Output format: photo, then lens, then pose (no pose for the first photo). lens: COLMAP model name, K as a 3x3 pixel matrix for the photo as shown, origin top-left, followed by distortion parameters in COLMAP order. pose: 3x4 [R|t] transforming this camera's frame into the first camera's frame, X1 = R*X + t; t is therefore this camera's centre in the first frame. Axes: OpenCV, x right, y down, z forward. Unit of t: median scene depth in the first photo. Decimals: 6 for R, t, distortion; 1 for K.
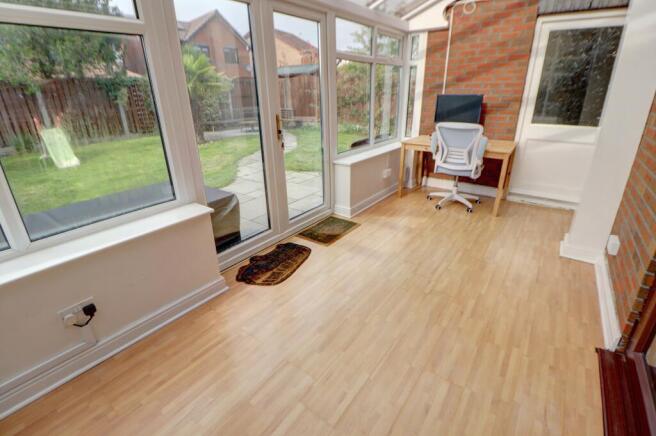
lens RADIAL K [[302.3, 0, 330.0], [0, 302.3, 205.1], [0, 0, 1]] dist [-0.002201, -0.013932]
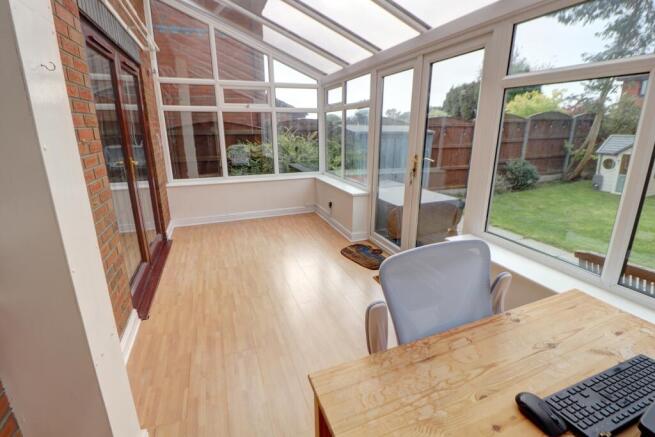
lens RADIAL K [[301.8, 0, 329.5], [0, 301.8, 205.6], [0, 0, 1]] dist [-0.002201, -0.013932]
pose [[-0.536431, 0.224274, -0.813599, 1.038546], [-0.288648, 0.857147, 0.426593, -0.574528], [0.793047, 0.463681, -0.395064, 1.407020]]
